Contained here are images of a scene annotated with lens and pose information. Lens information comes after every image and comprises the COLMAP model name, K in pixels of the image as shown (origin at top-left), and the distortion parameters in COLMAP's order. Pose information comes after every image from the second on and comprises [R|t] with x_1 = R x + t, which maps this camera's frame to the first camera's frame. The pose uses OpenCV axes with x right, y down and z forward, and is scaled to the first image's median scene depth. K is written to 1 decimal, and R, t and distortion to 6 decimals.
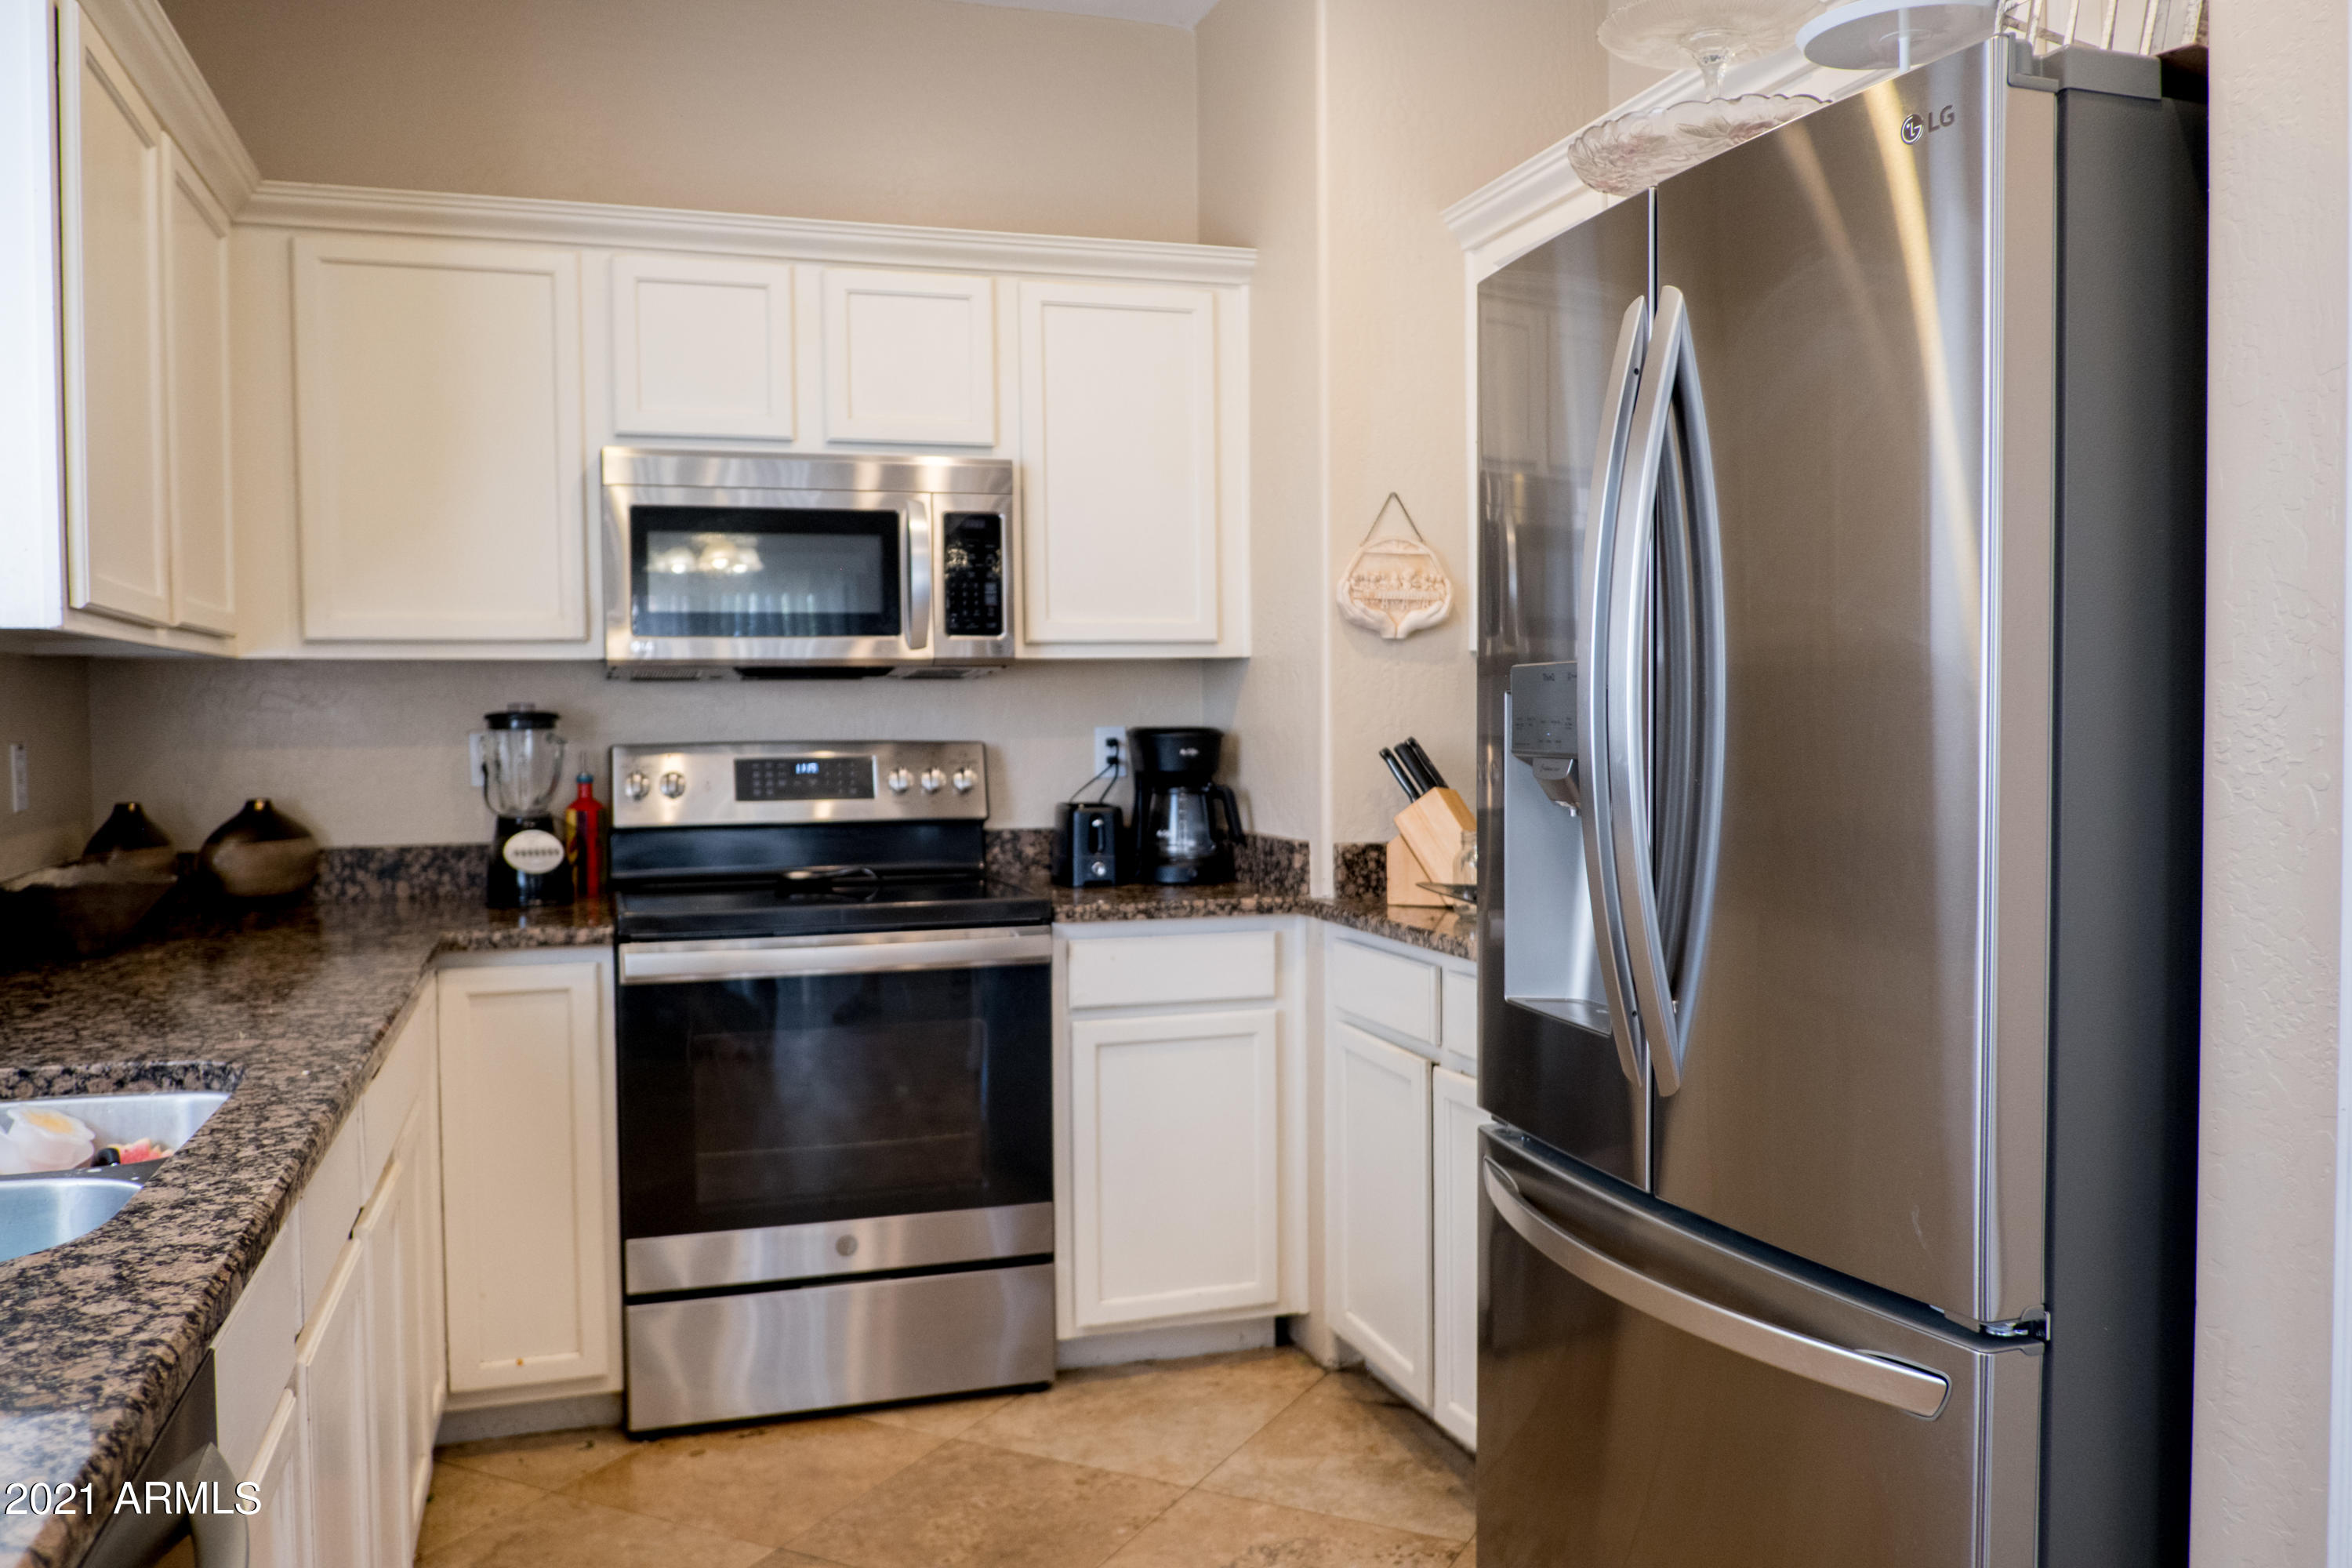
lens RADIAL K [[1828.7, 0, 1182.6], [0, 1828.7, 784.6], [0, 0, 1]] dist [-0.022987, -0.004519]
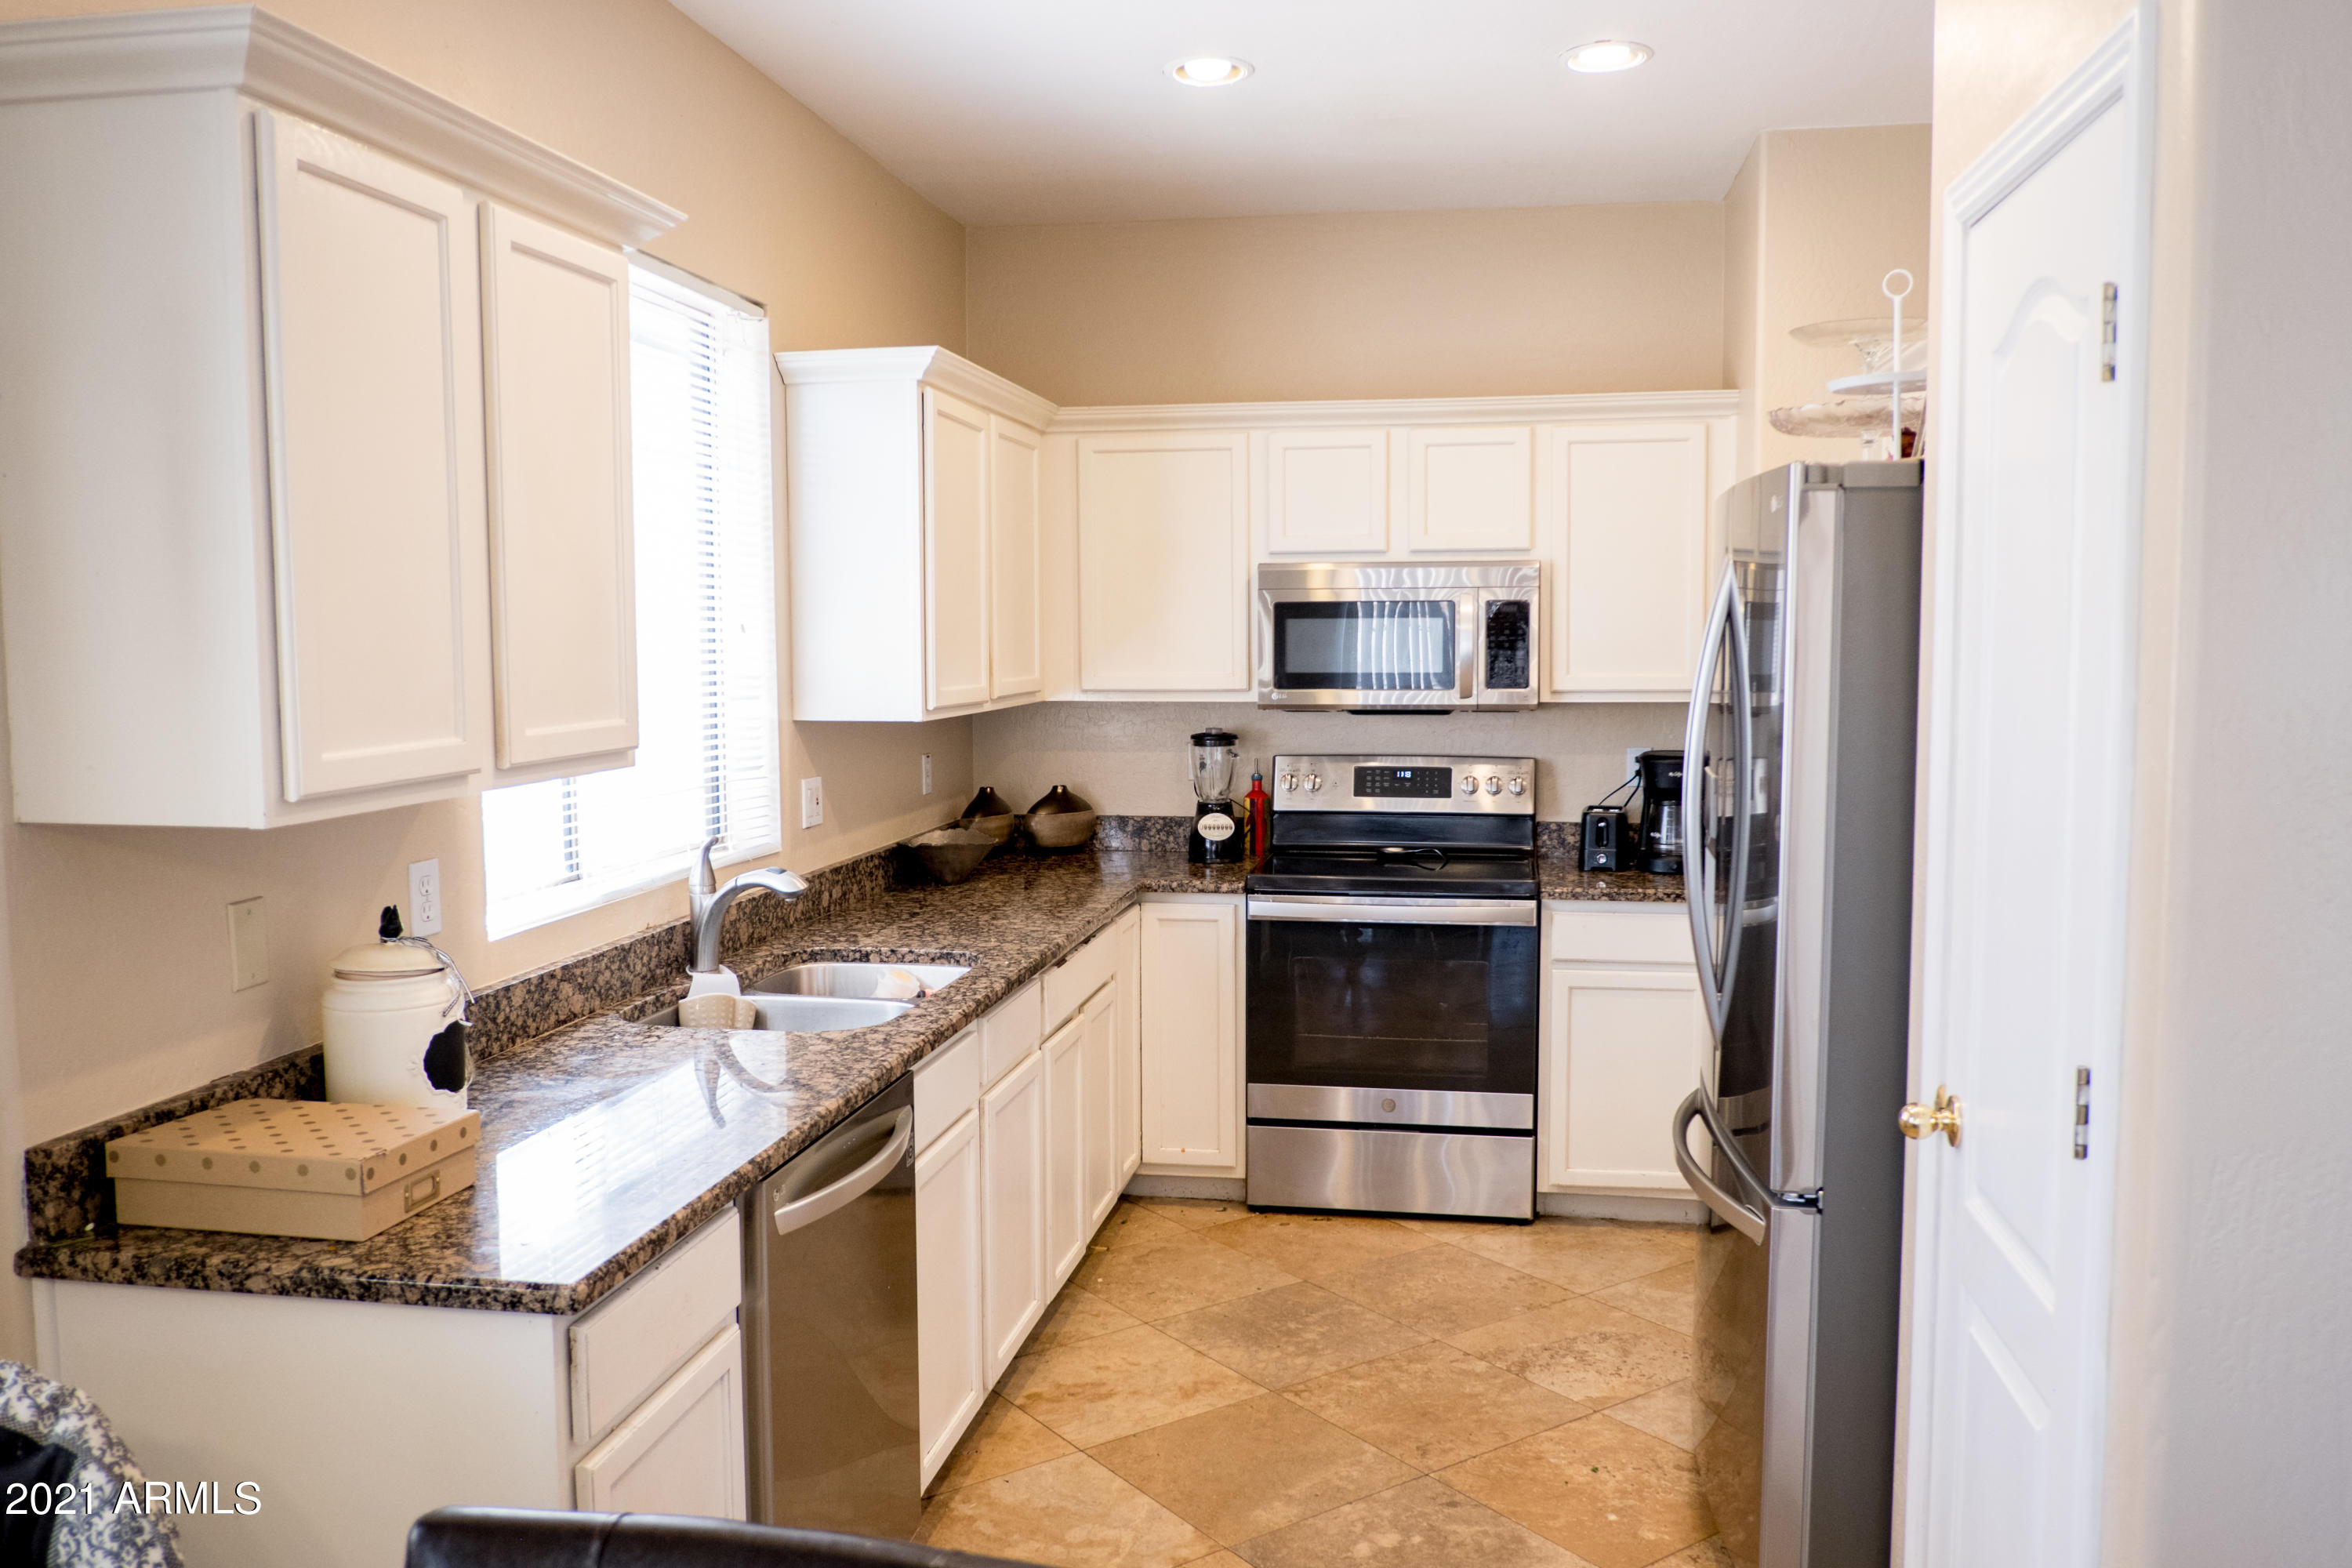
lens RADIAL K [[1828.7, 0, 1173.1], [0, 1828.7, 778.6], [0, 0, 1]] dist [-0.022987, -0.004519]
pose [[0.881830, 0.042822, -0.469619, 0.336001], [-0.021454, 0.998480, 0.050761, -0.081981], [0.471079, -0.034687, 0.881409, -0.372726]]
